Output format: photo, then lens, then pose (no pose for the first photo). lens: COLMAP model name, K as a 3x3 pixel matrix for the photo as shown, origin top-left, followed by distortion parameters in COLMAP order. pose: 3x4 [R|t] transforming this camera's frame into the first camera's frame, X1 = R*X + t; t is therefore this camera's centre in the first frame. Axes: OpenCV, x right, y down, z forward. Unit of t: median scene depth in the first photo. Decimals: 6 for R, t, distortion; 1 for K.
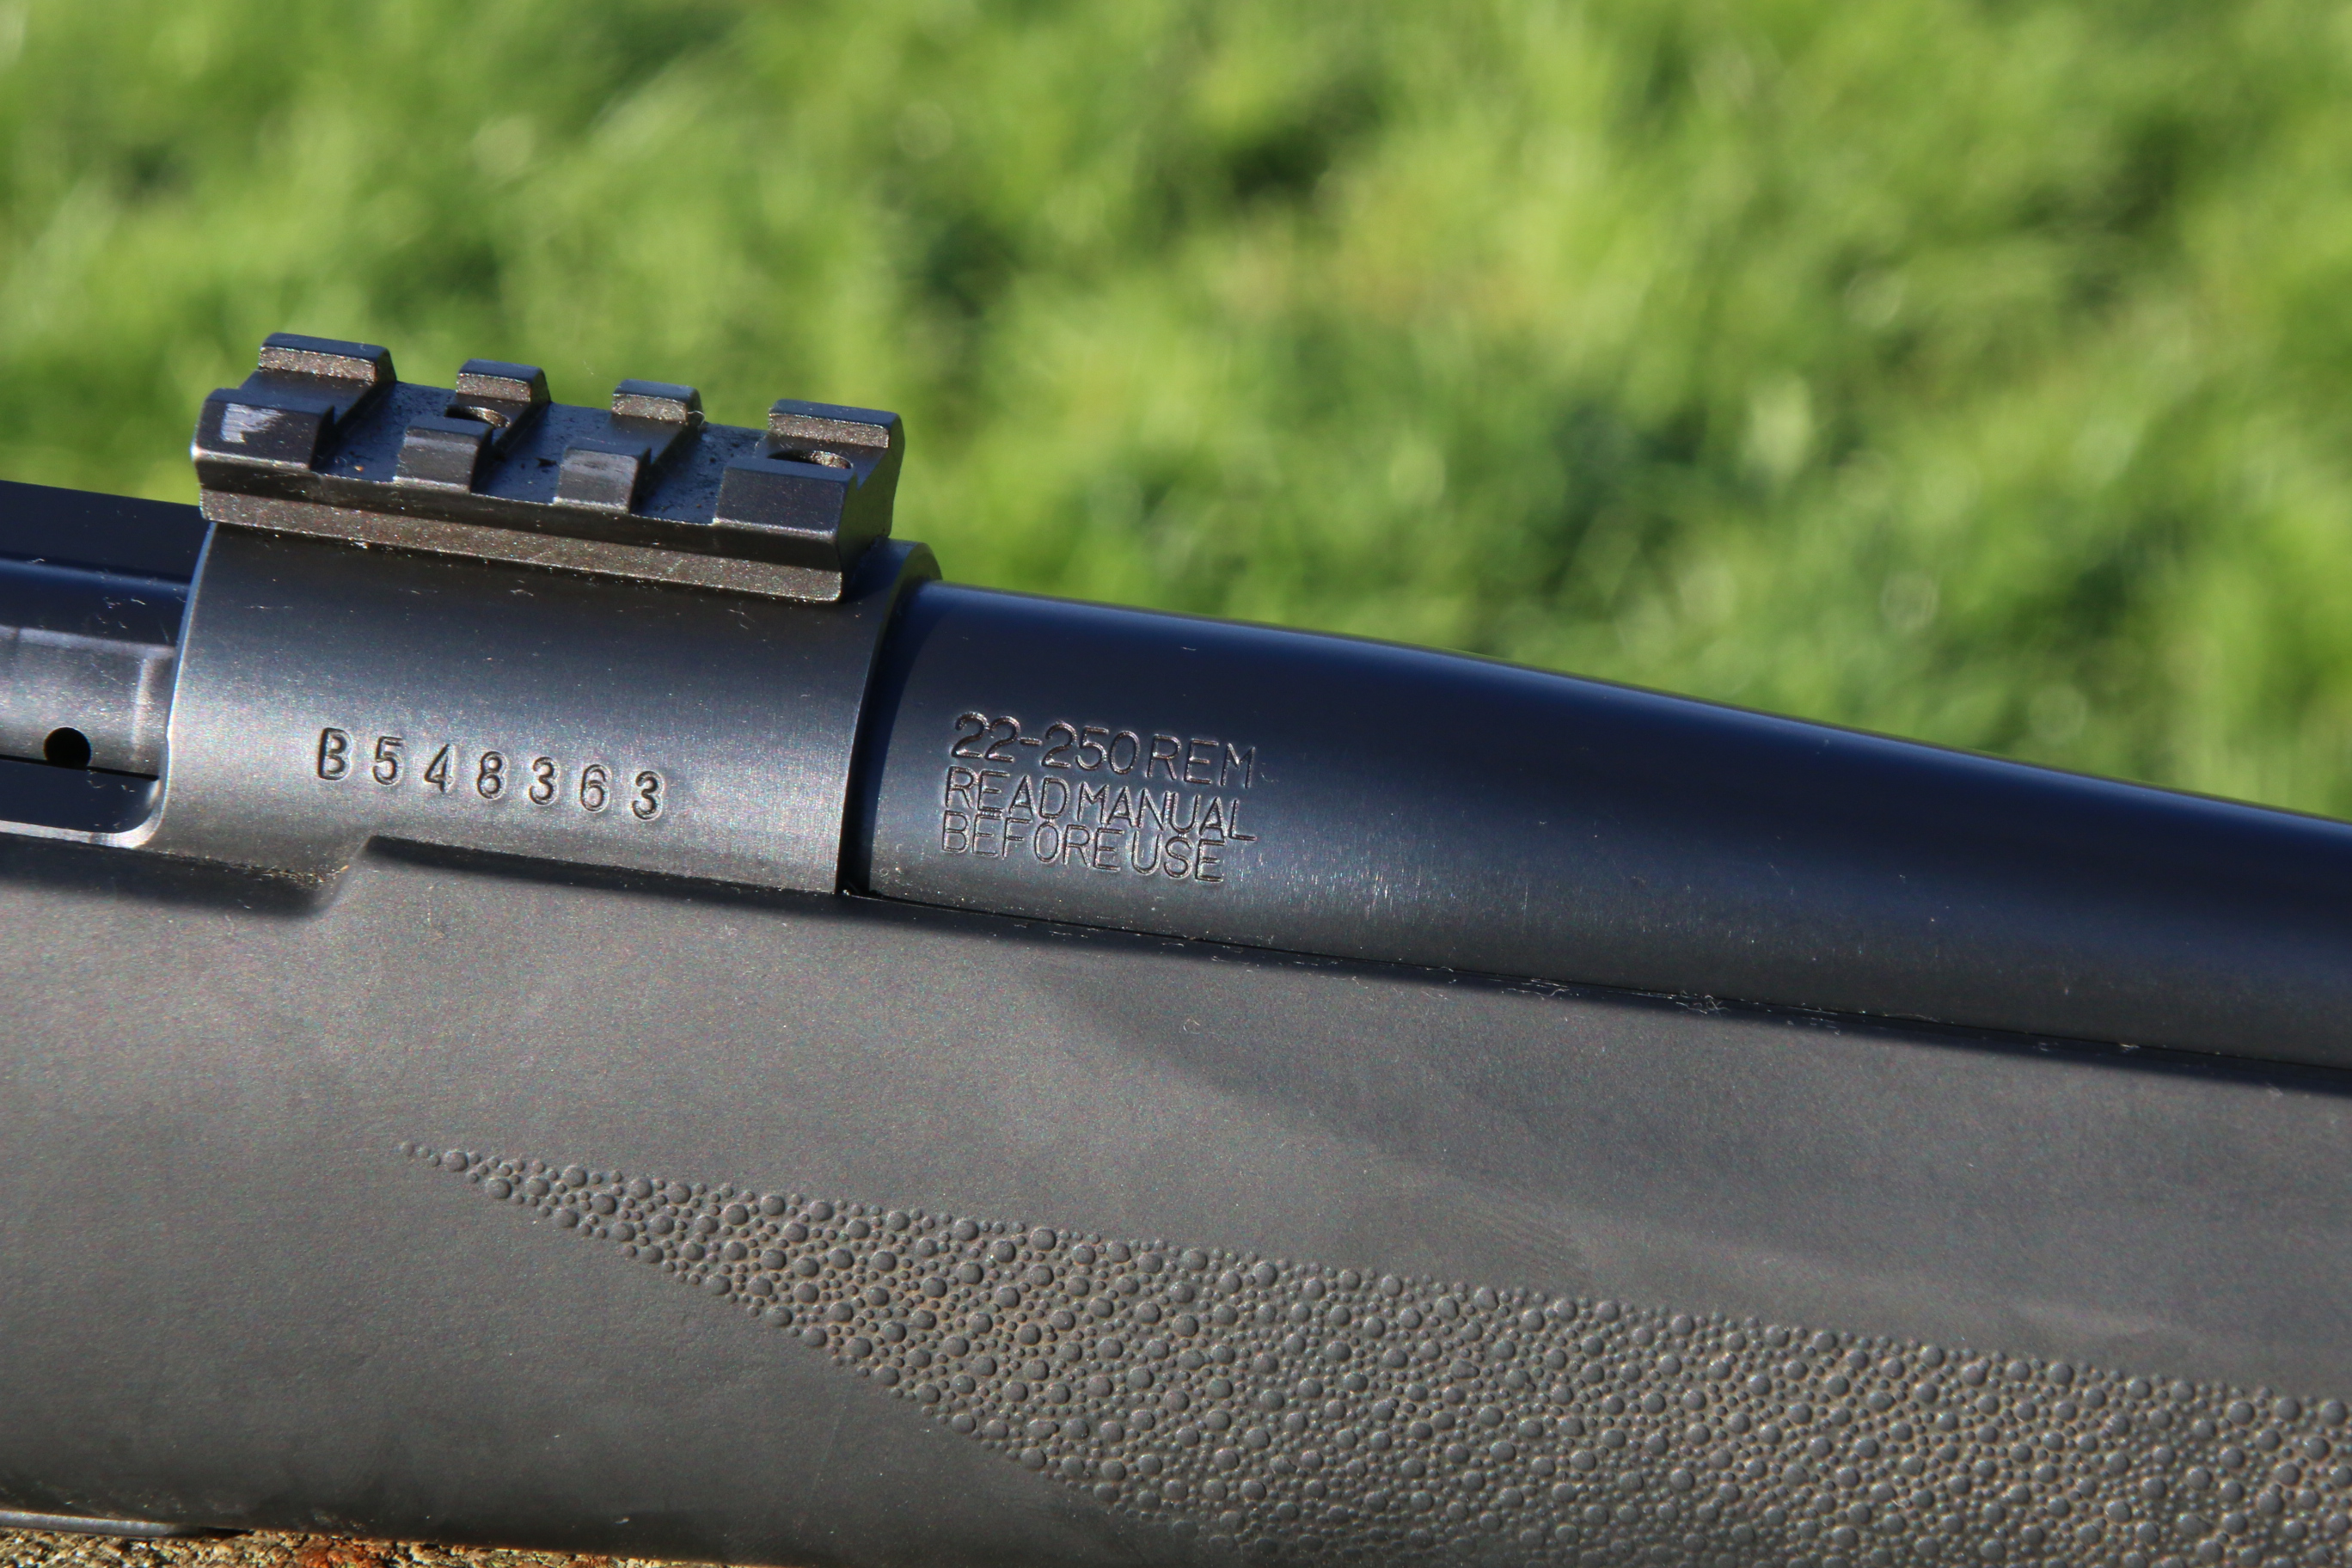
lens RADIAL K [[9197.7, 0, 1098.7], [0, 9197.7, 893.3], [0, 0, 1]] dist [0.787031, 0.000000]
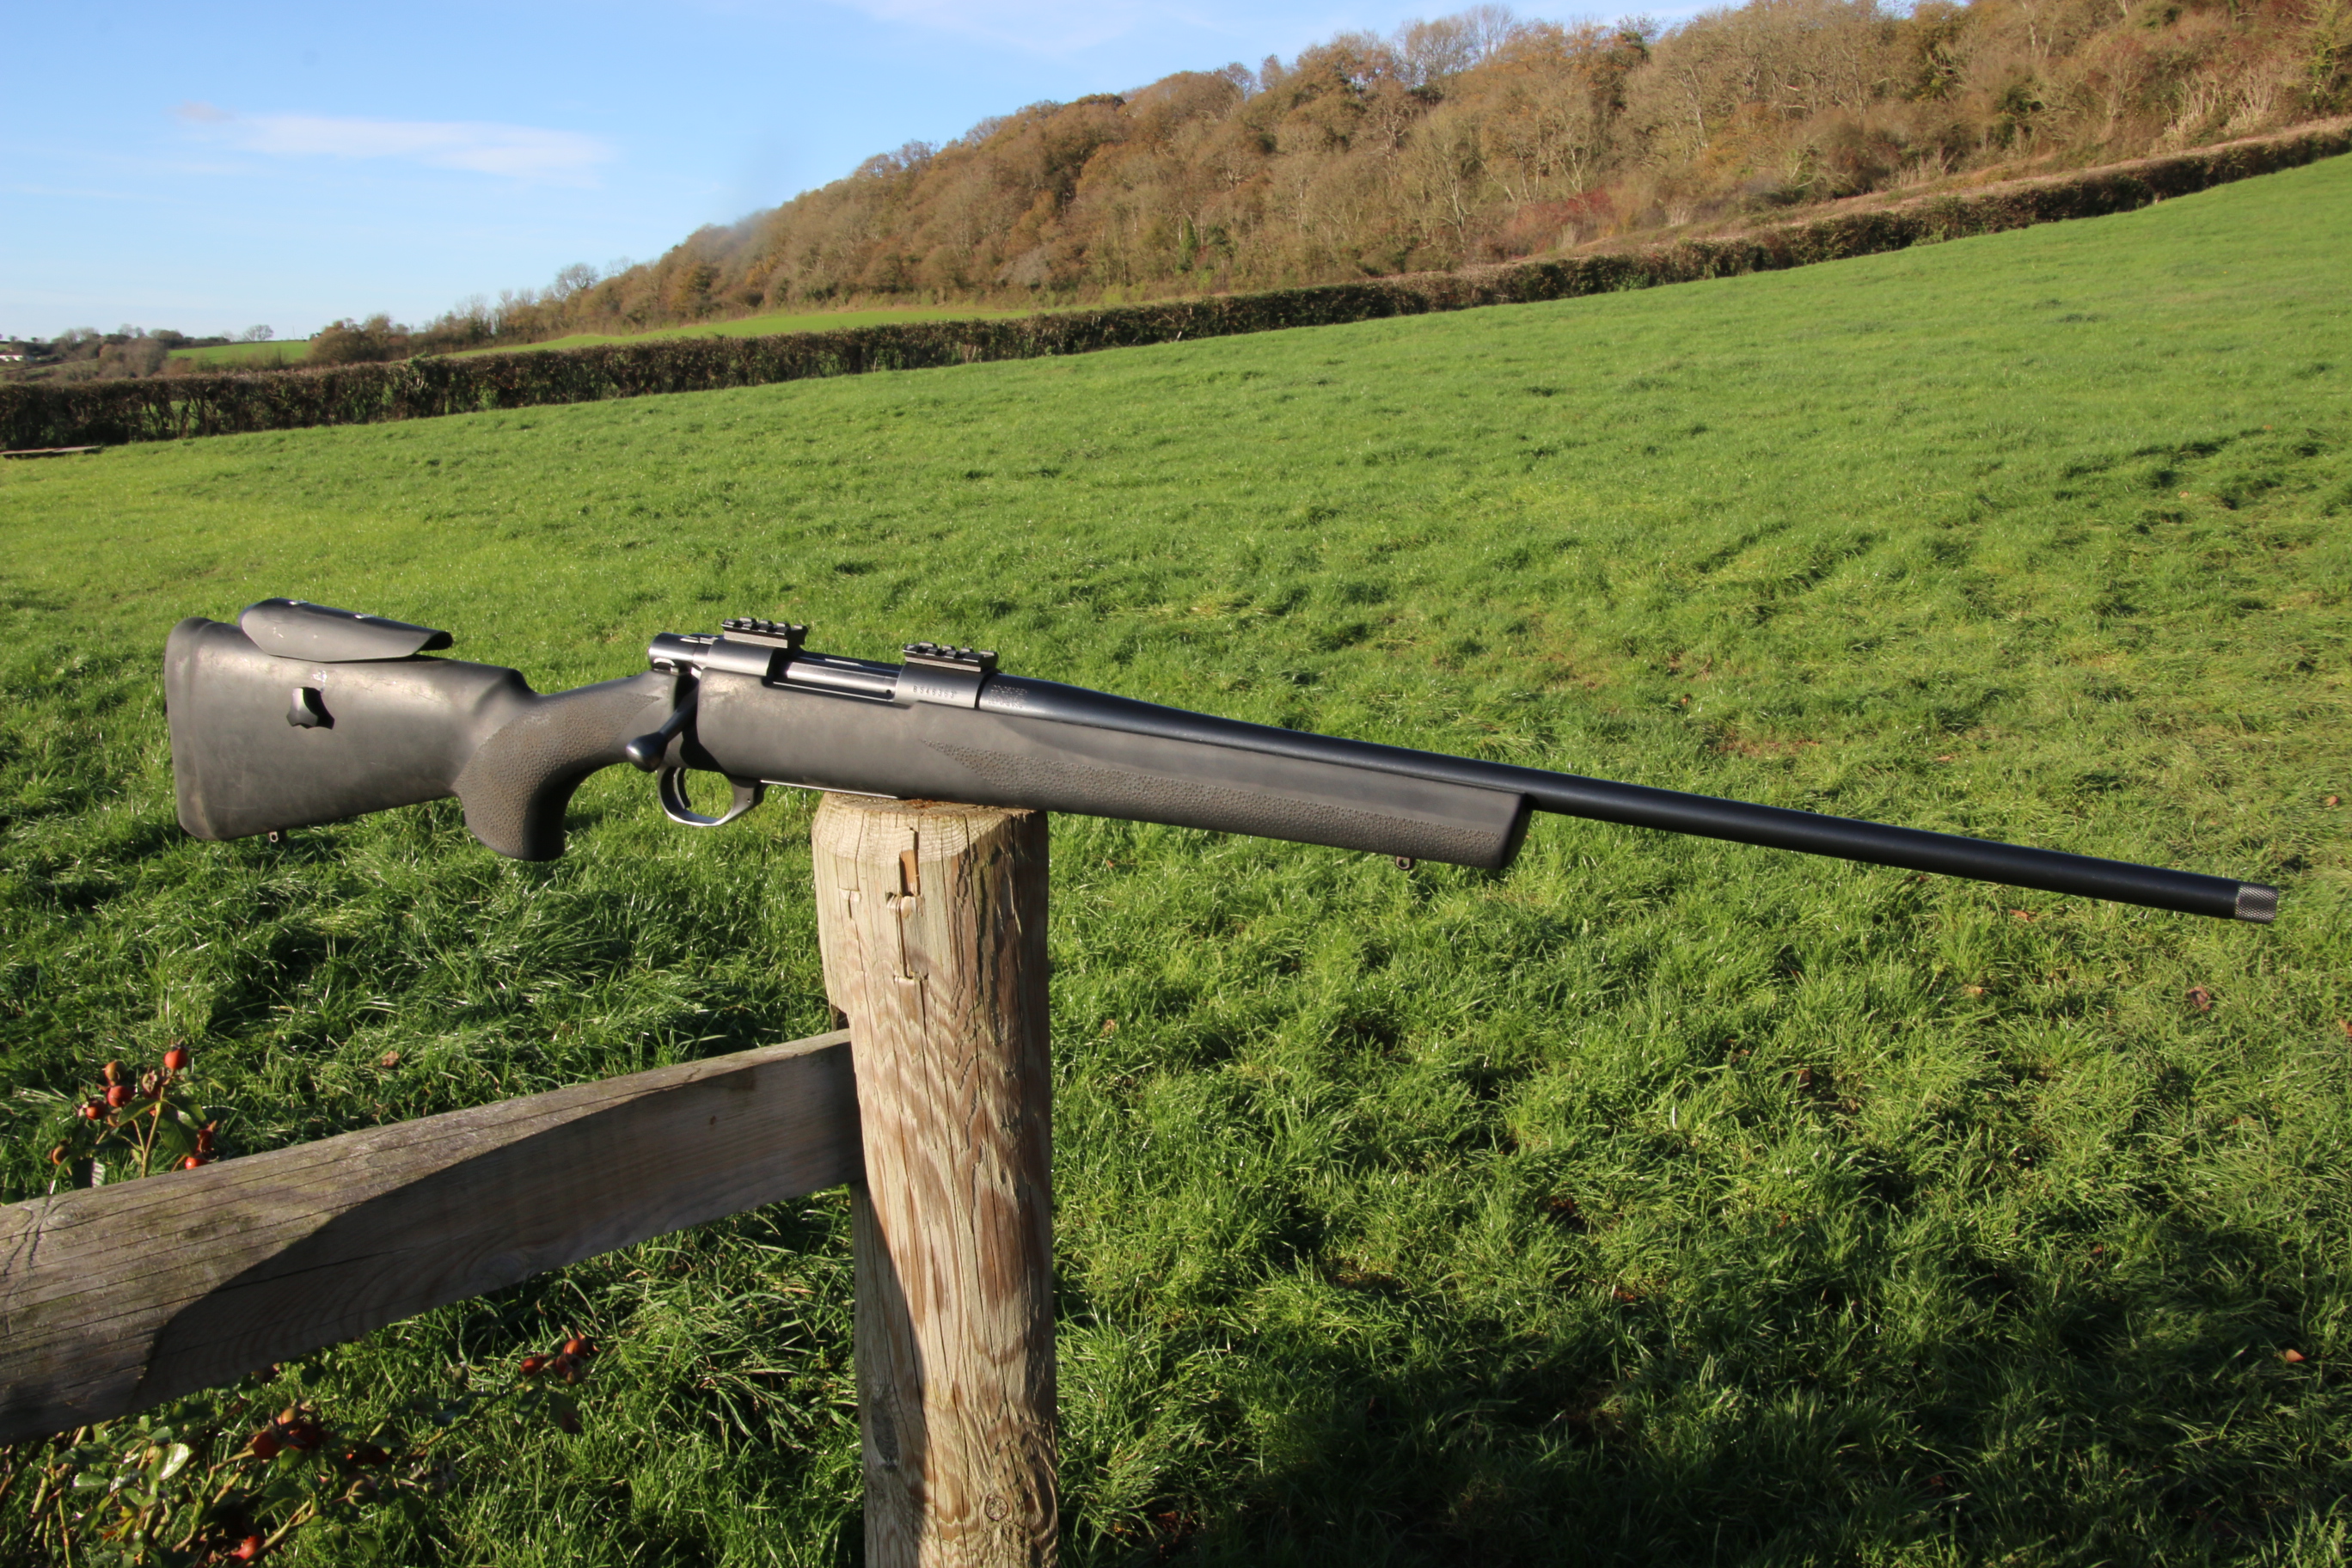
lens RADIAL K [[1978.3, 0, 1142.9], [0, 1978.3, 819.9], [0, 0, 1]] dist [-0.094158, 0.113414]
pose [[0.975365, 0.050731, -0.214687, 0.457334], [-0.078340, 0.989420, -0.122111, 0.276187], [0.206220, 0.135922, 0.969019, -0.528517]]
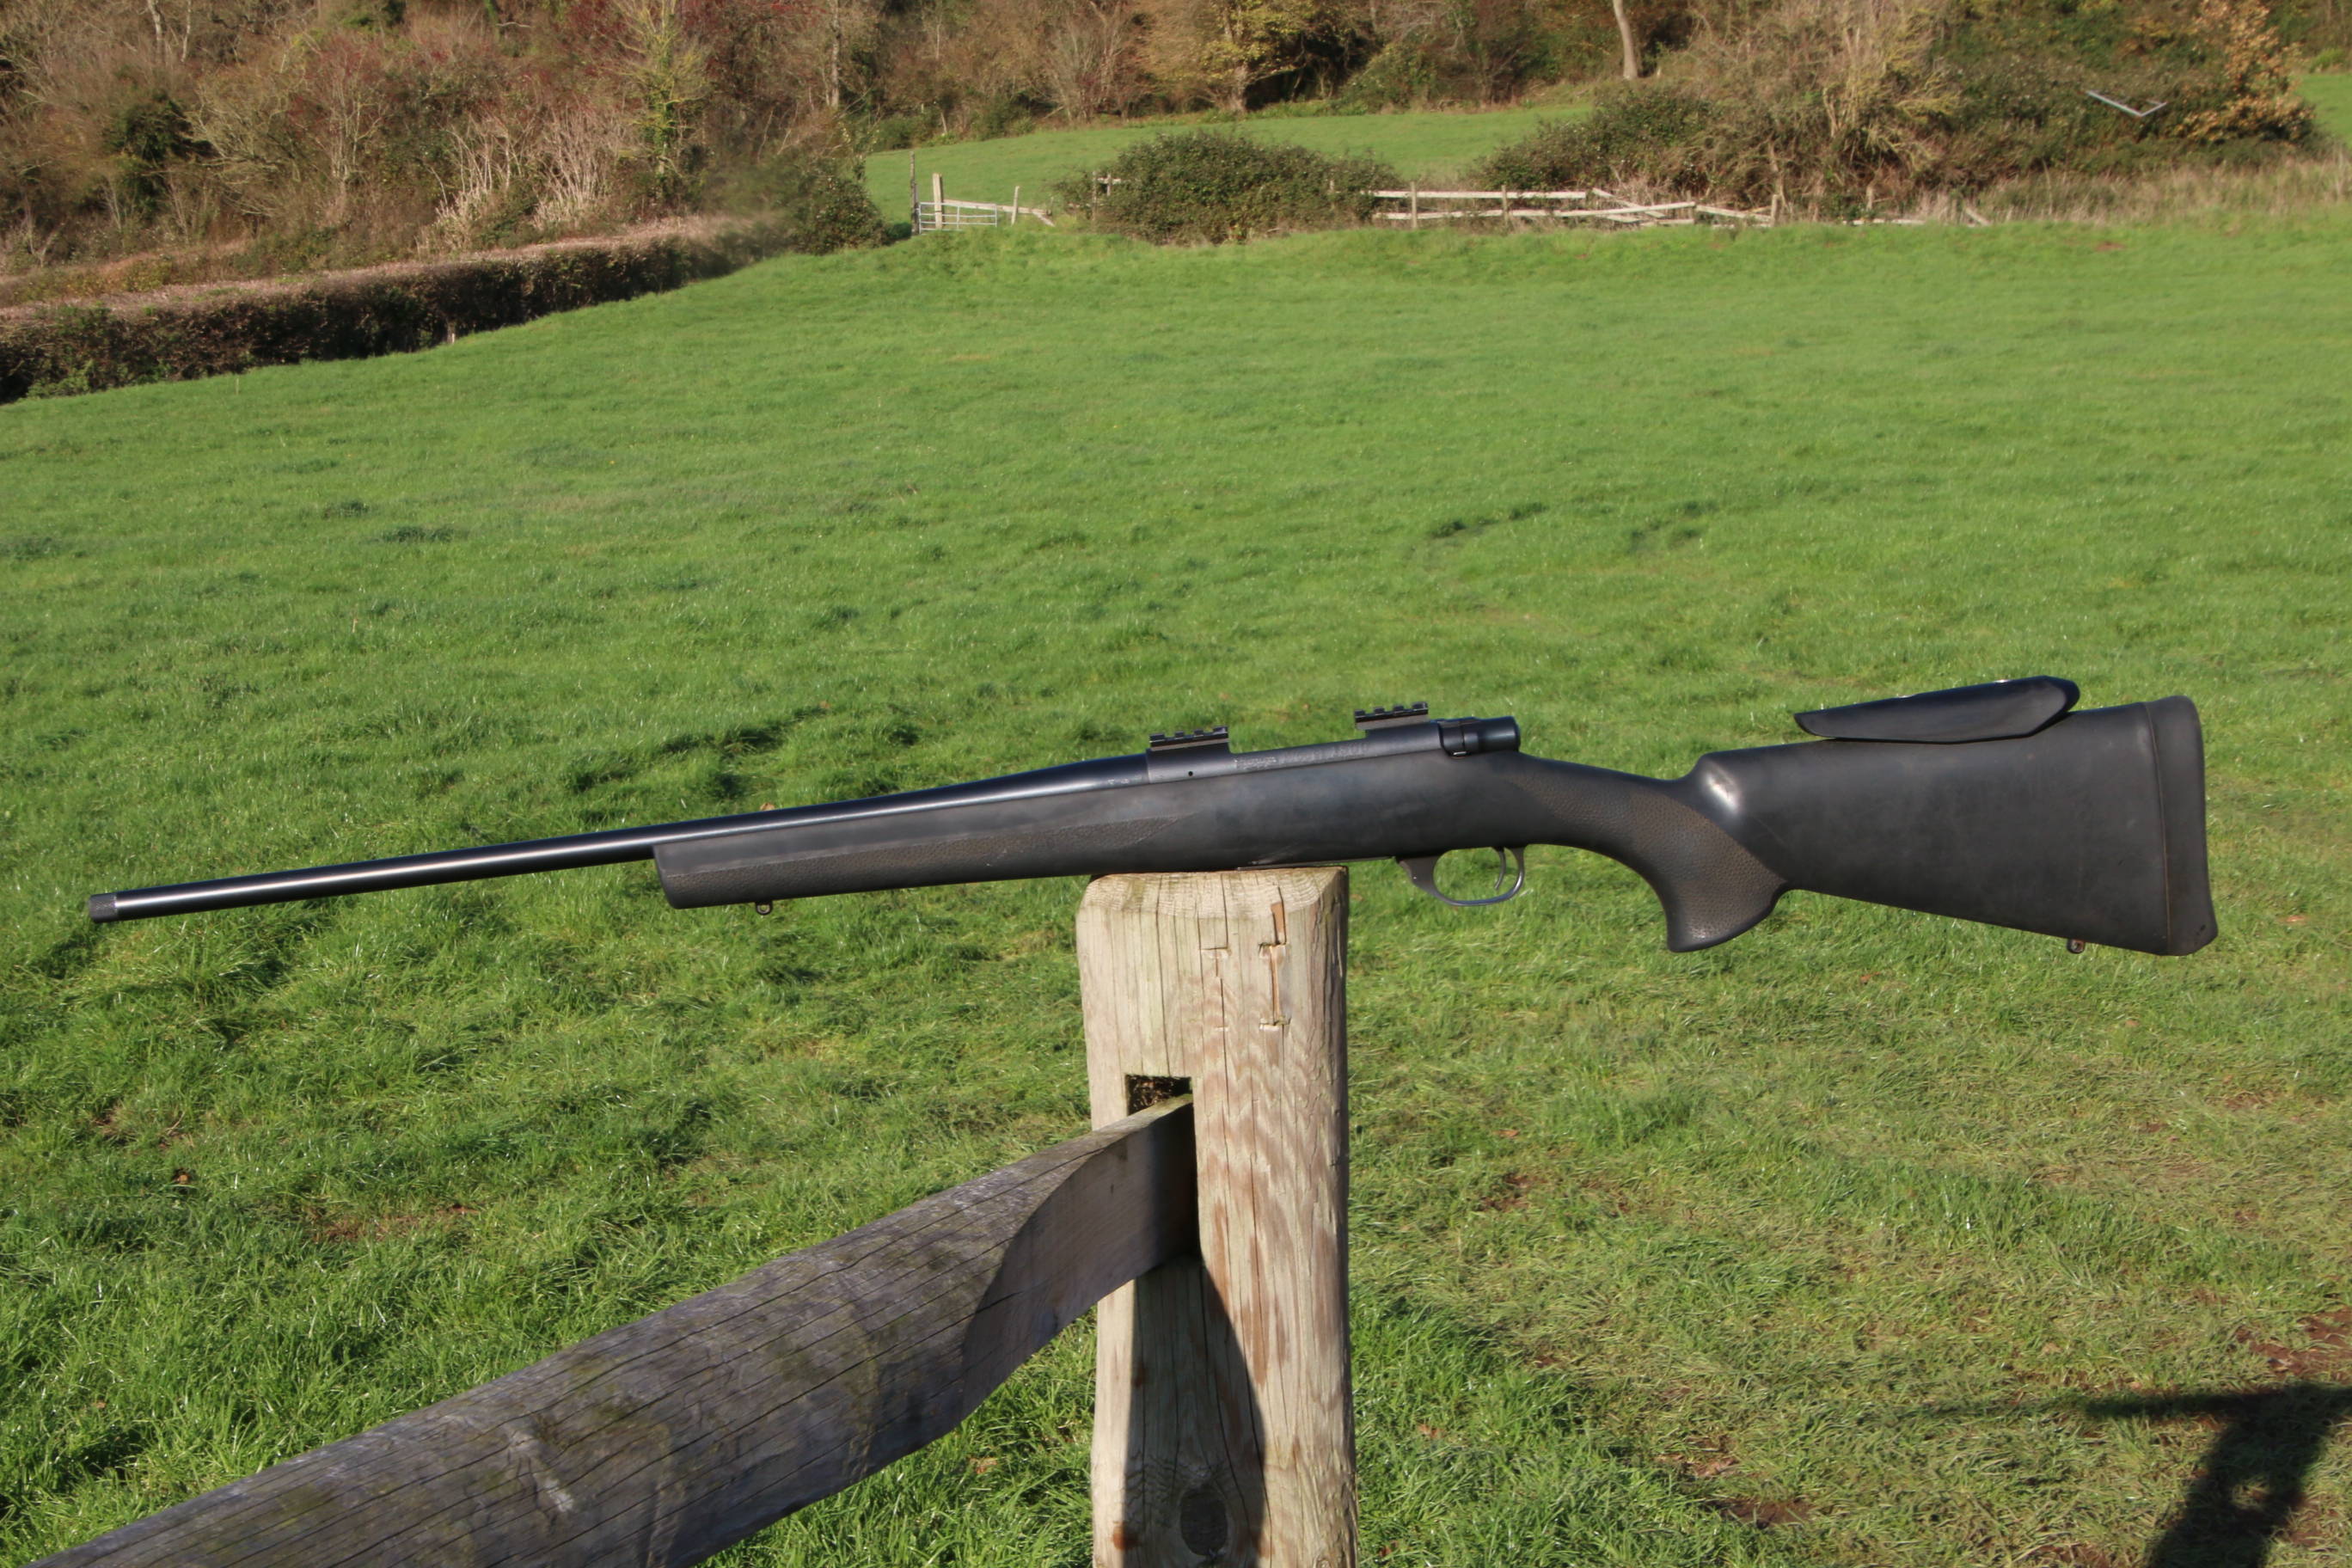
lens RADIAL K [[4012.3, 0, 1220.9], [0, 4012.3, 879.3], [0, 0, 1]] dist [0.440308, 0.000000]
pose [[0.896438, -0.036599, 0.441655, -1.703326], [0.166191, 0.951618, -0.258463, 1.021225], [-0.410828, 0.305095, 0.859149, -2.084218]]
